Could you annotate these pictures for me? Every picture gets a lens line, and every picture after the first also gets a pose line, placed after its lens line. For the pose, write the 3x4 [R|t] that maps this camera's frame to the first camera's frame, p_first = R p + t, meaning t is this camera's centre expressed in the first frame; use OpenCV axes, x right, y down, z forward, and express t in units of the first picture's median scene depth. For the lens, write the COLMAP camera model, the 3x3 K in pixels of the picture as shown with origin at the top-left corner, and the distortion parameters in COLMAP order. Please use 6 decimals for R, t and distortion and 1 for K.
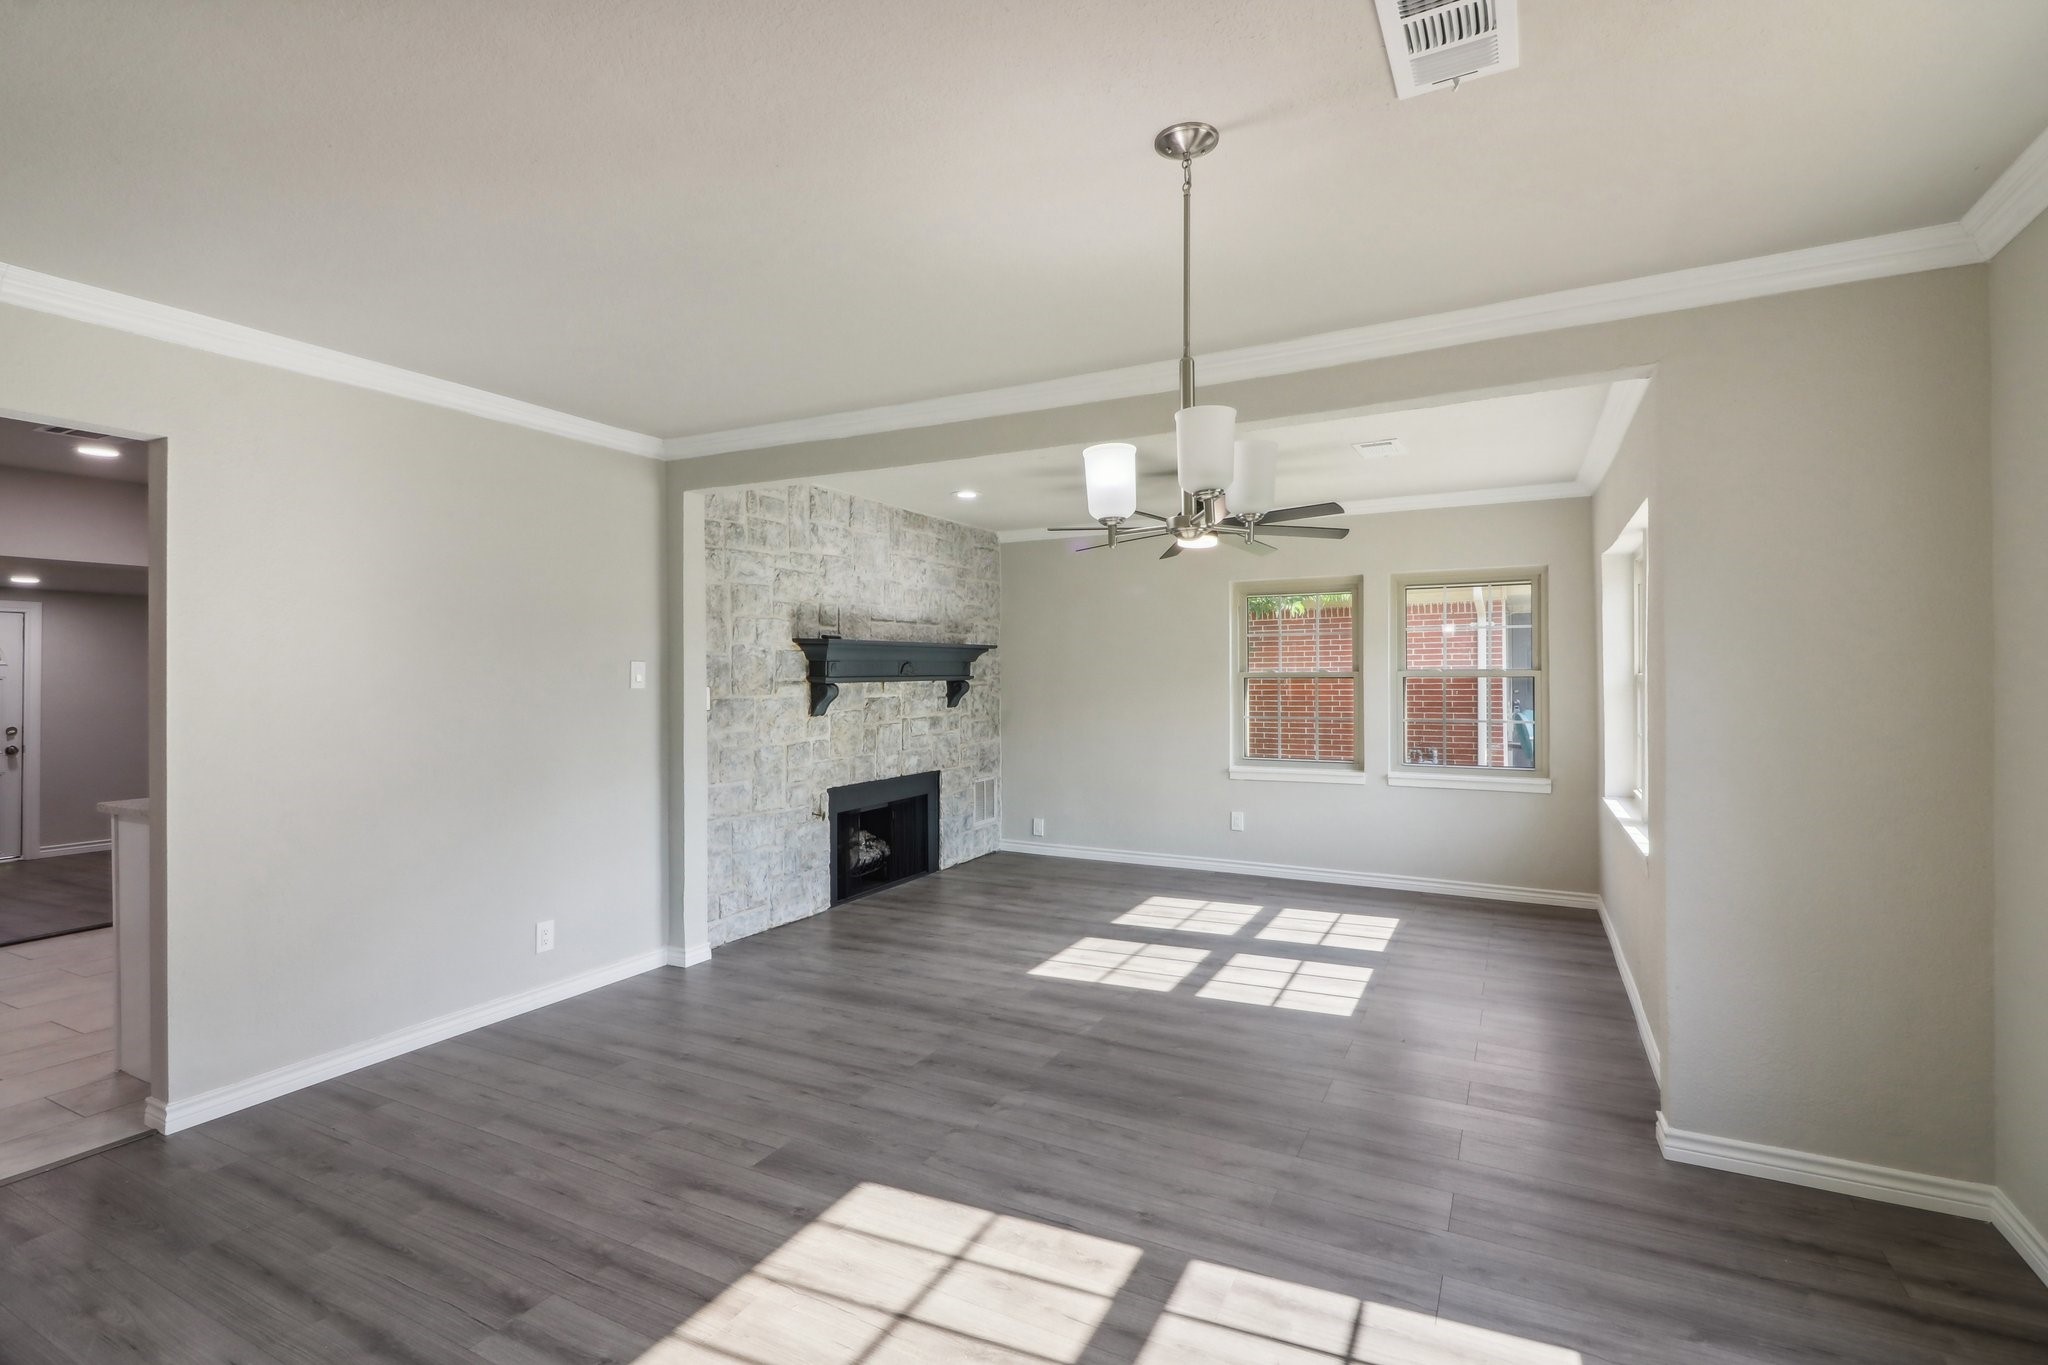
lens RADIAL K [[951.7, 0, 1018.7], [0, 951.7, 666.4], [0, 0, 1]] dist [0.028257, -0.013079]
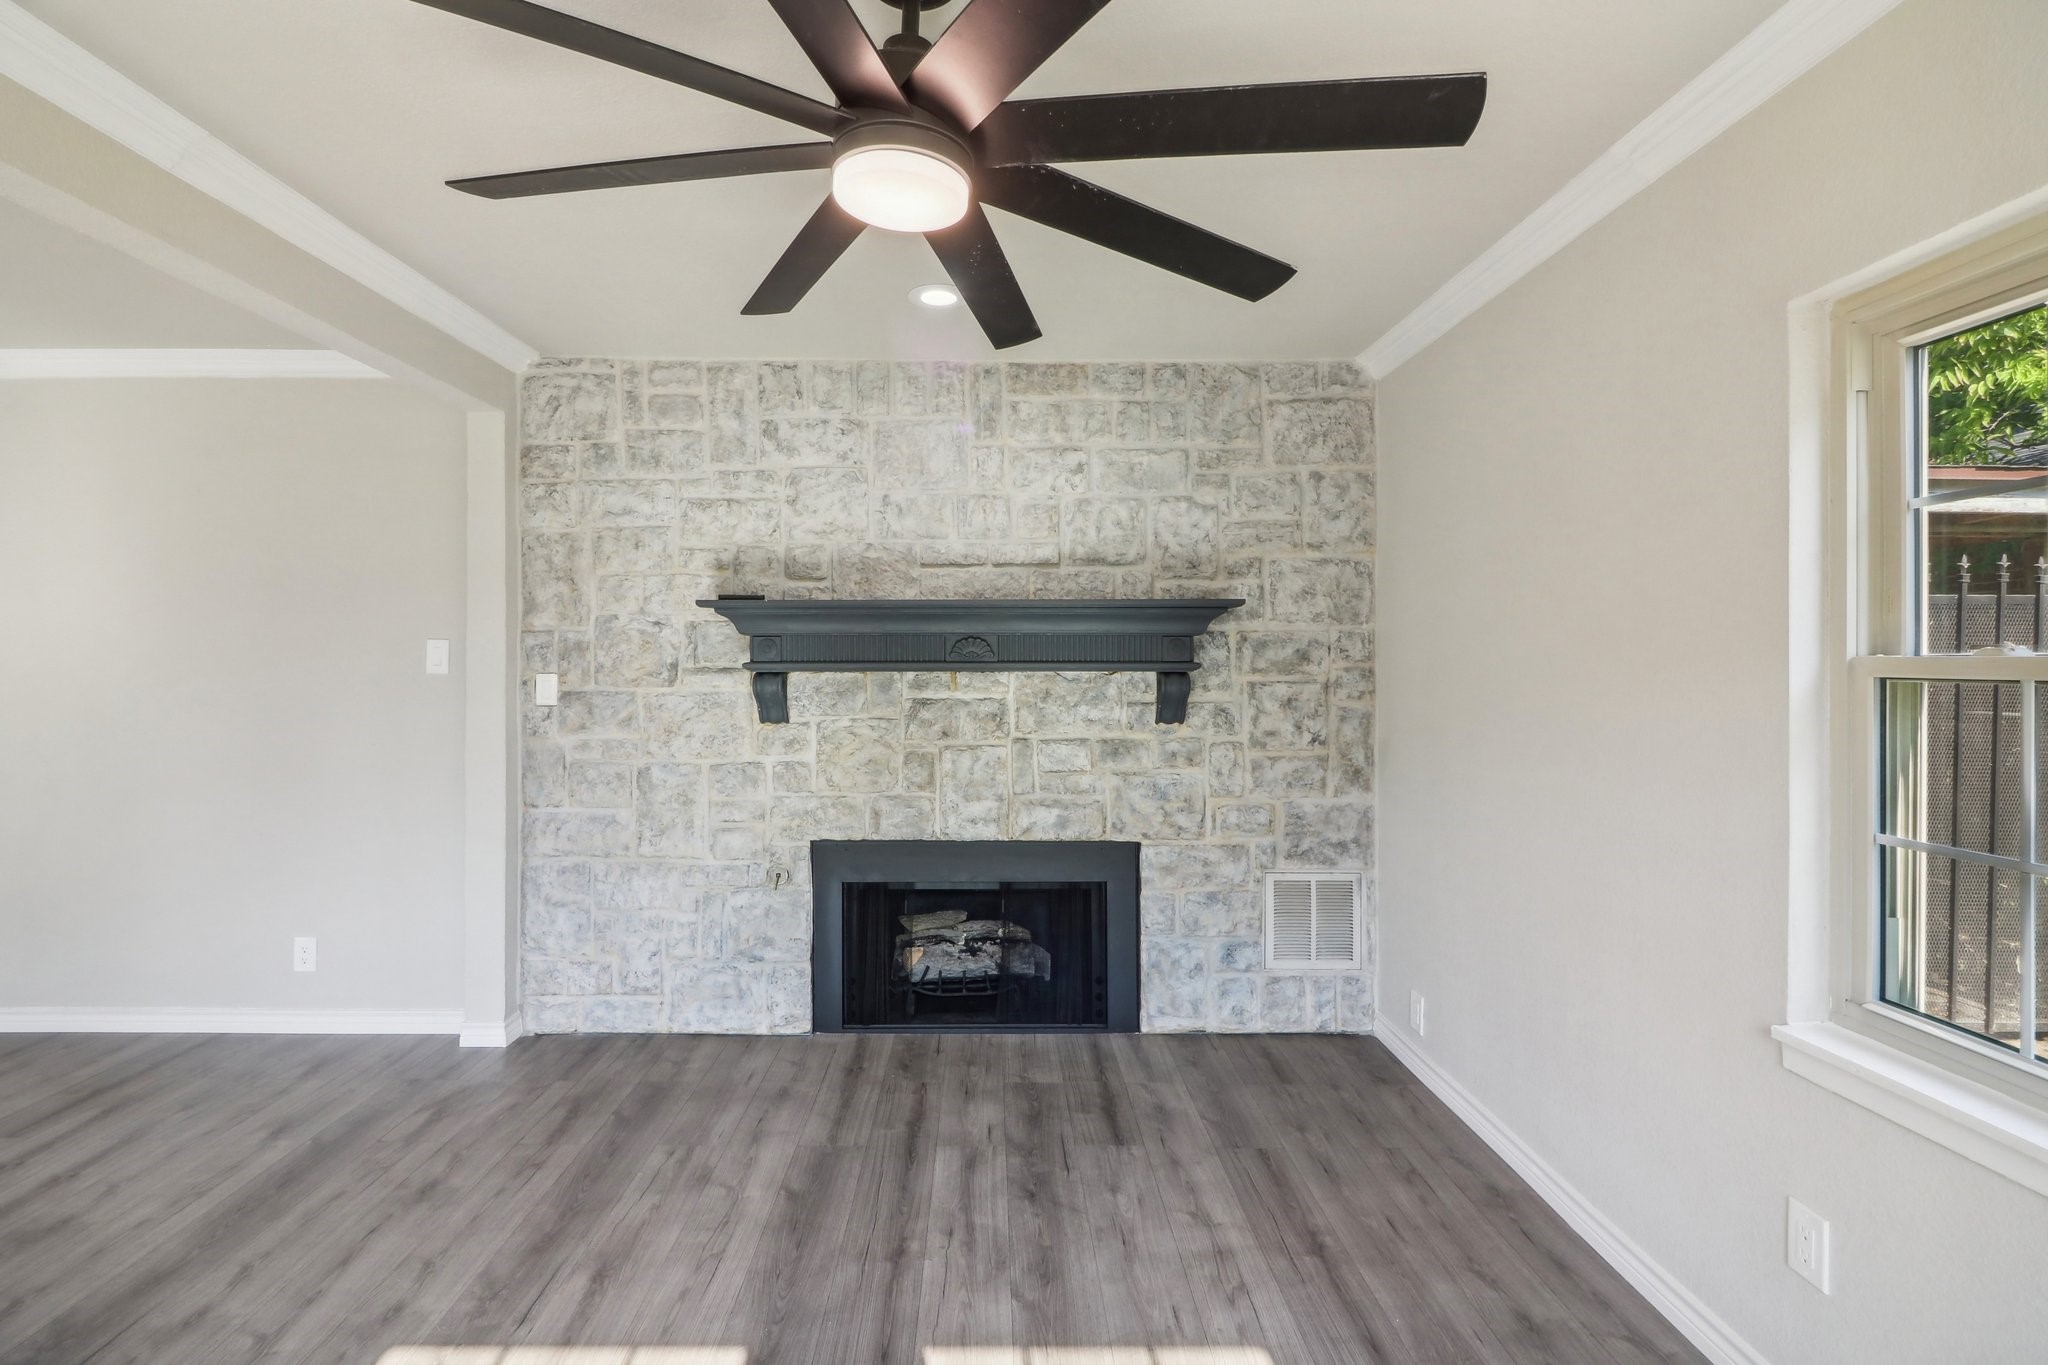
lens RADIAL K [[969.0, 0, 1006.0], [0, 969.0, 655.7], [0, 0, 1]] dist [0.029796, -0.017927]
pose [[0.469347, 0.004453, -0.883003, 0.465945], [0.002088, 0.999979, 0.006152, 0.003559], [0.883011, -0.004731, 0.469328, 0.897573]]
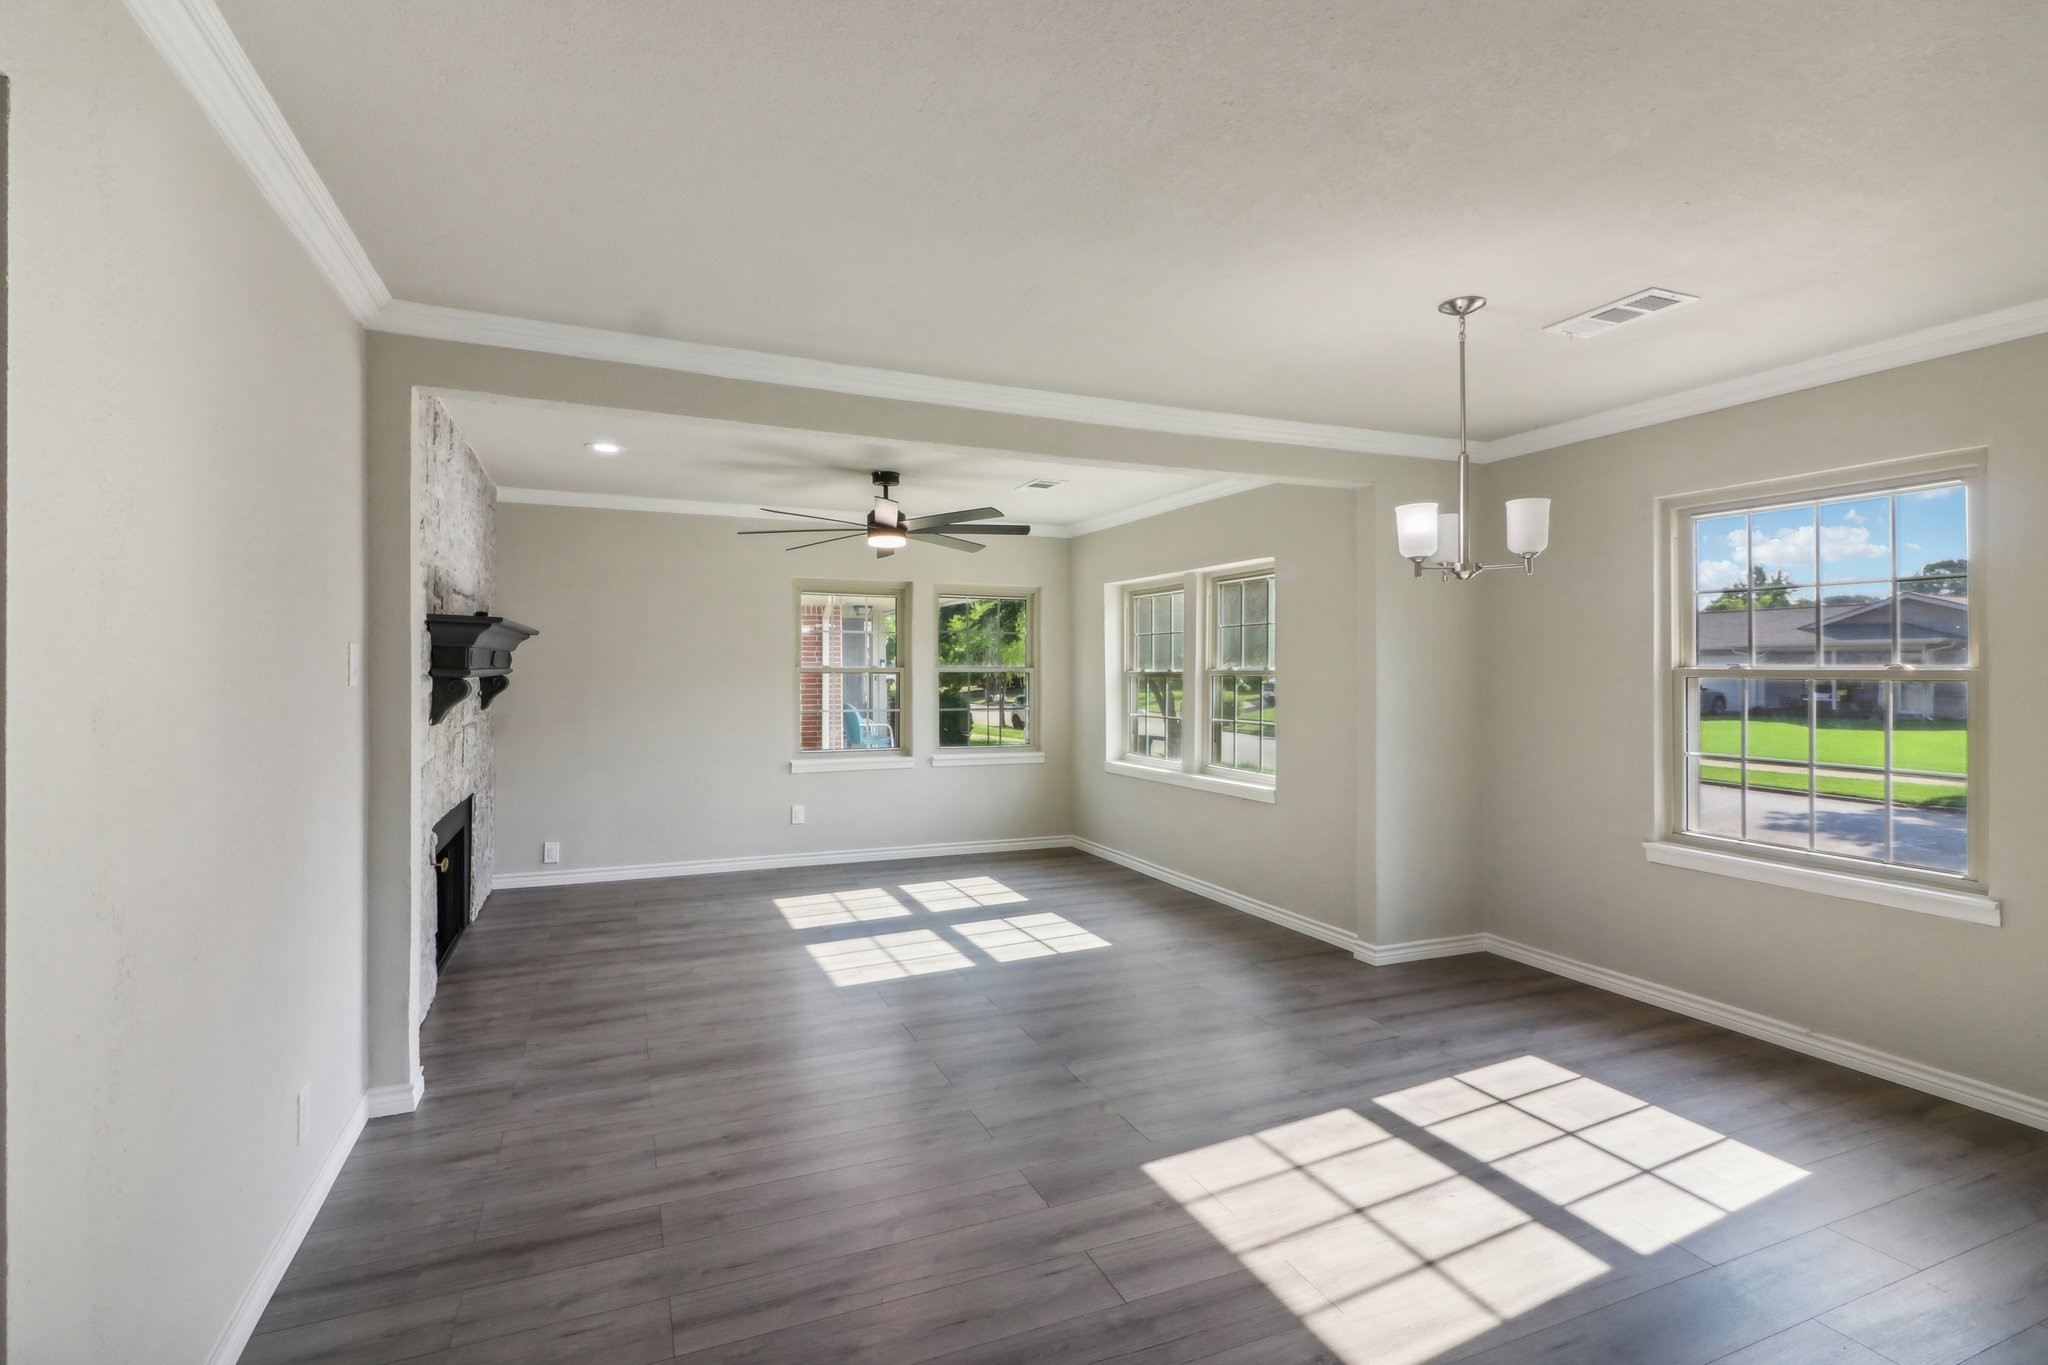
lens RADIAL K [[951.7, 0, 1018.7], [0, 951.7, 666.4], [0, 0, 1]] dist [0.028257, -0.013079]
pose [[0.635547, 0.009256, 0.772006, -0.526334], [-0.013417, 0.999910, -0.000943, 0.003583], [-0.771945, -0.009759, 0.635614, 0.230501]]
